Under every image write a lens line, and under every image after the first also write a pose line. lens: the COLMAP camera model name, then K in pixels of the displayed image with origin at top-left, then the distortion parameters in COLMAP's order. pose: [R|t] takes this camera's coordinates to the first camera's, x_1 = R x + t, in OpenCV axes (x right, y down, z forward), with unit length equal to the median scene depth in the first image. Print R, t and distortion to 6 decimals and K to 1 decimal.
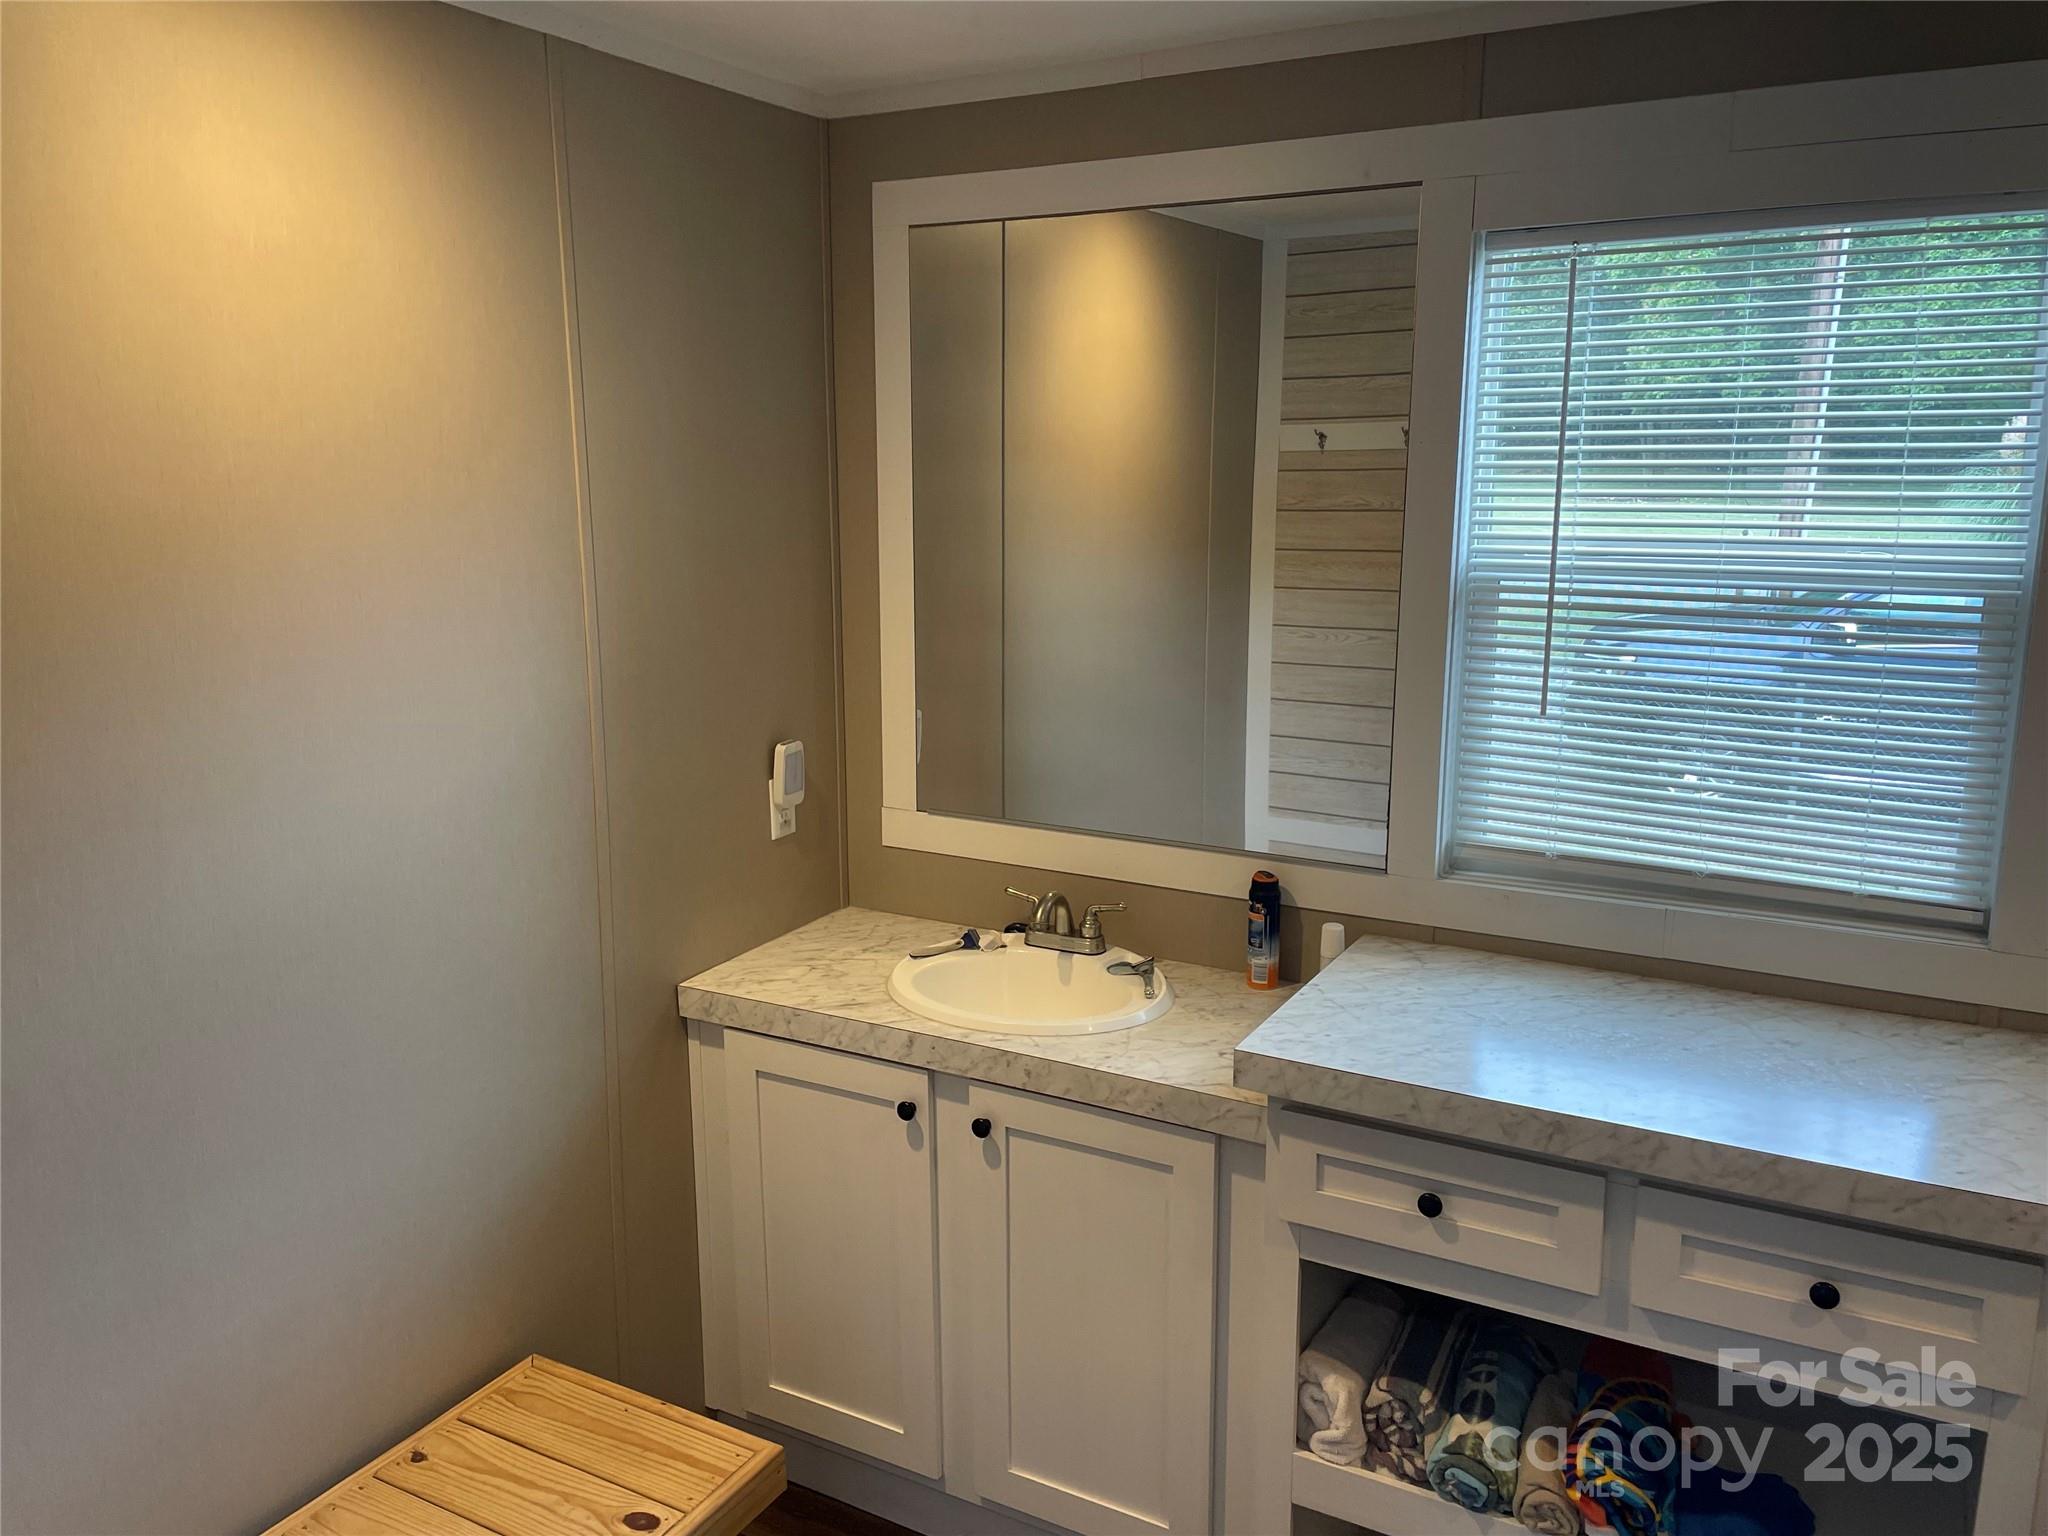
lens RADIAL K [[1543.5, 0, 1010.1], [0, 1543.5, 756.8], [0, 0, 1]] dist [0.088569, -0.109928]
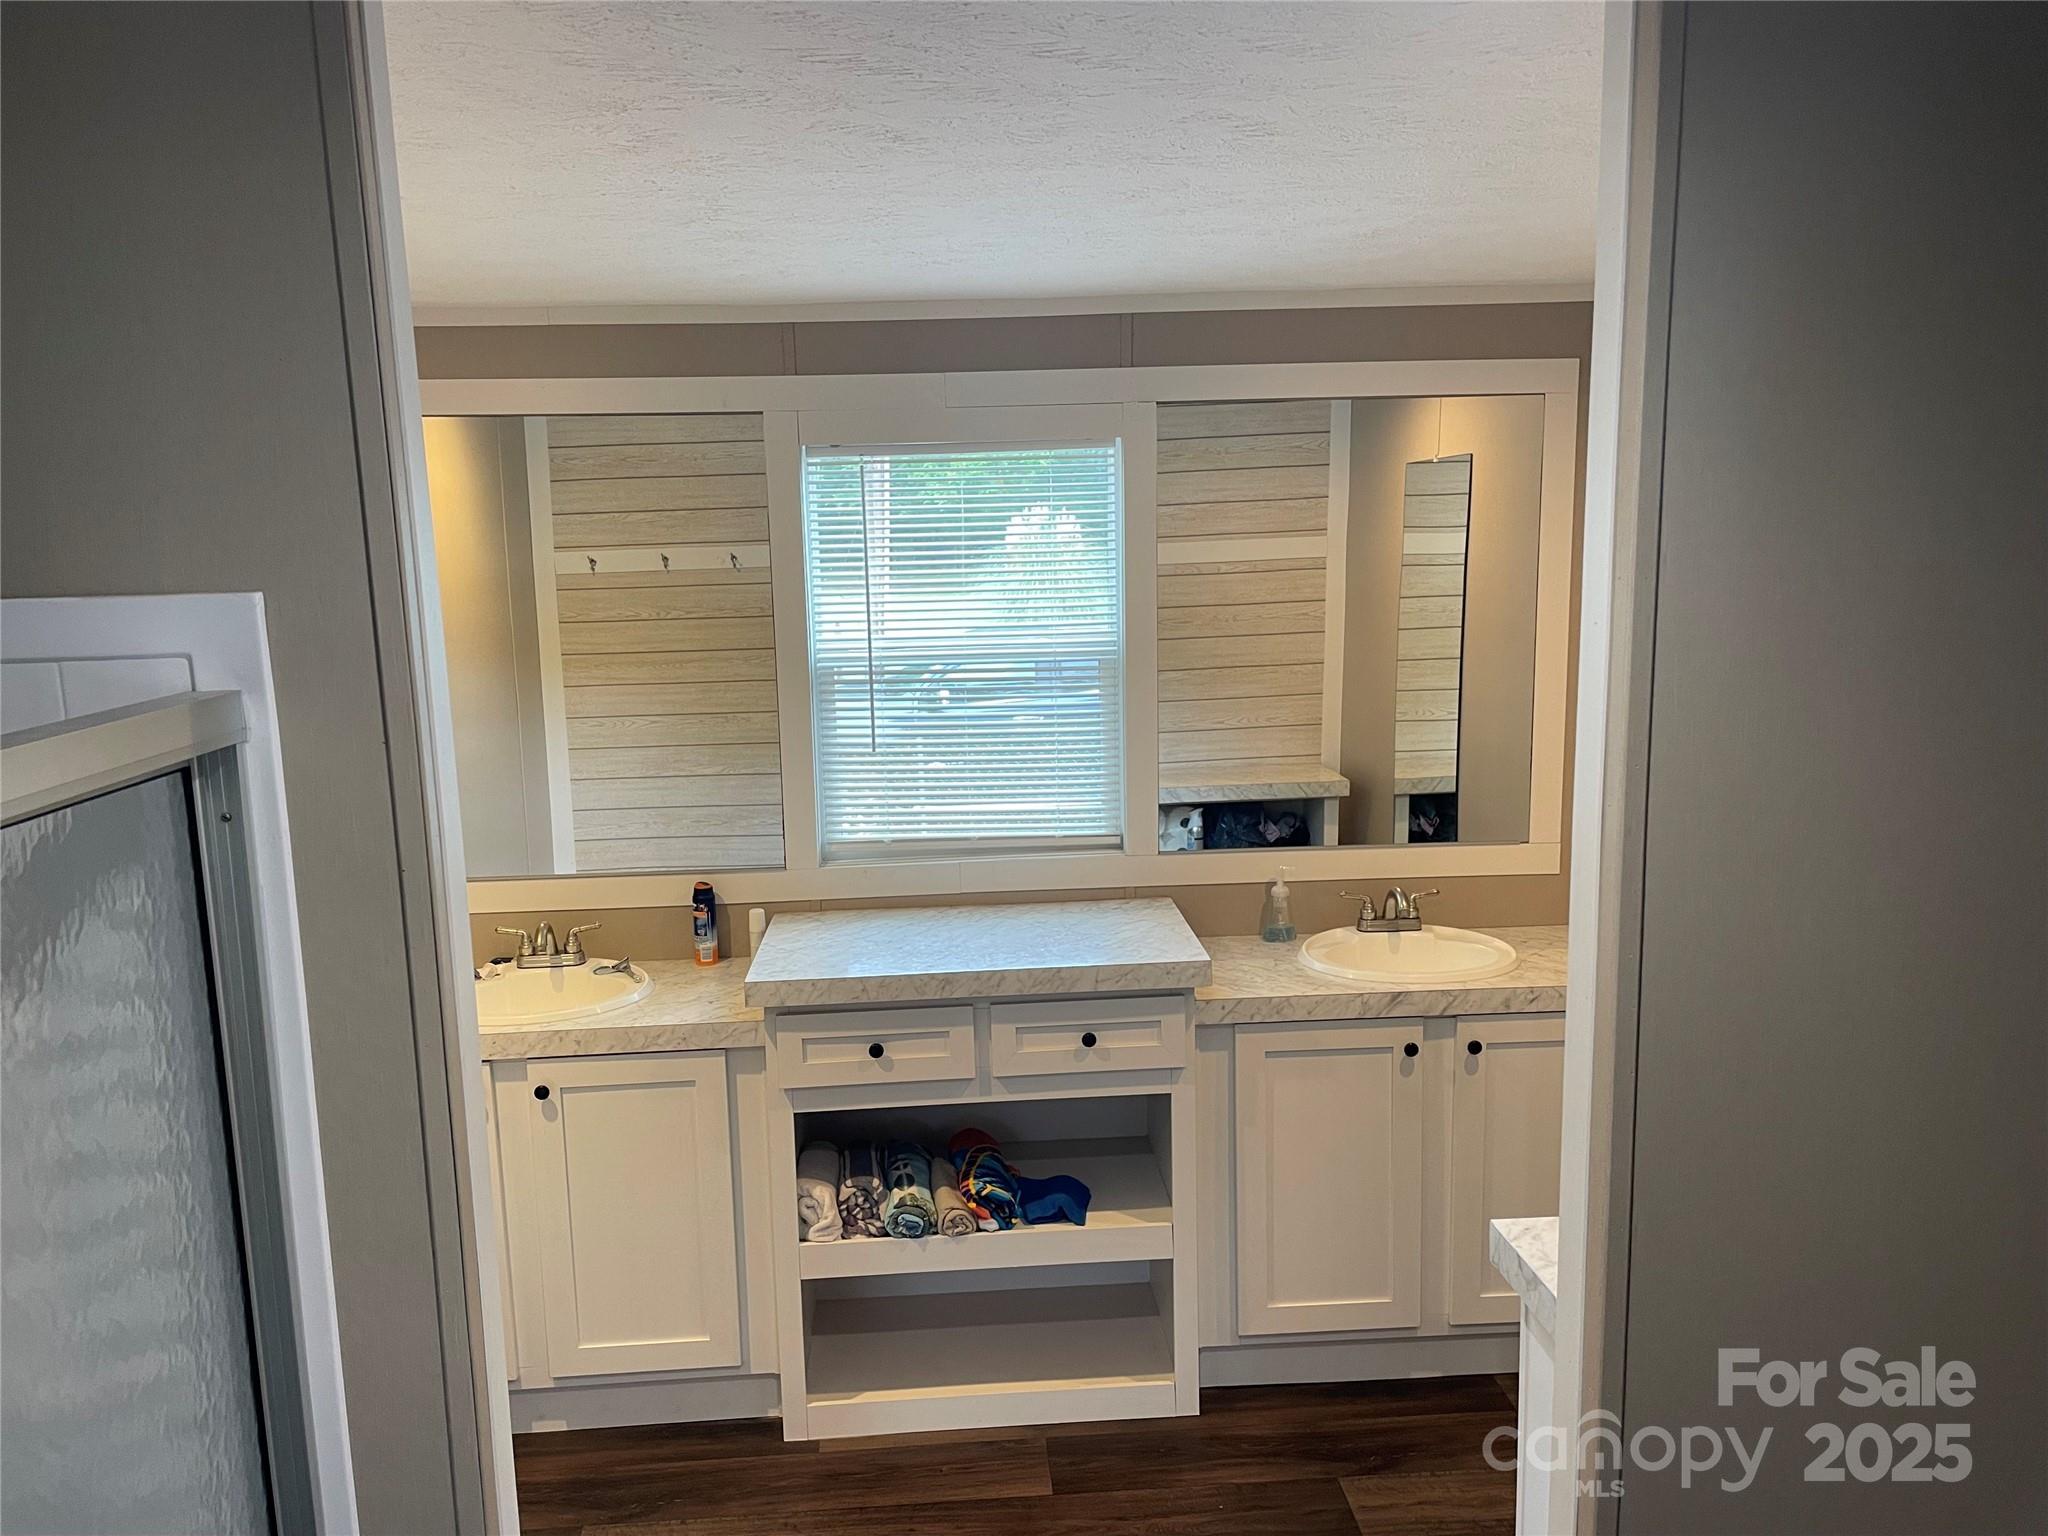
lens RADIAL K [[1543.5, 0, 1005.0], [0, 1543.5, 783.4], [0, 0, 1]] dist [0.088569, -0.109928]
pose [[0.847546, -0.103257, 0.520580, -0.359793], [0.125665, 0.992042, -0.007823, 0.033572], [-0.515629, 0.072049, 0.853777, -0.392651]]
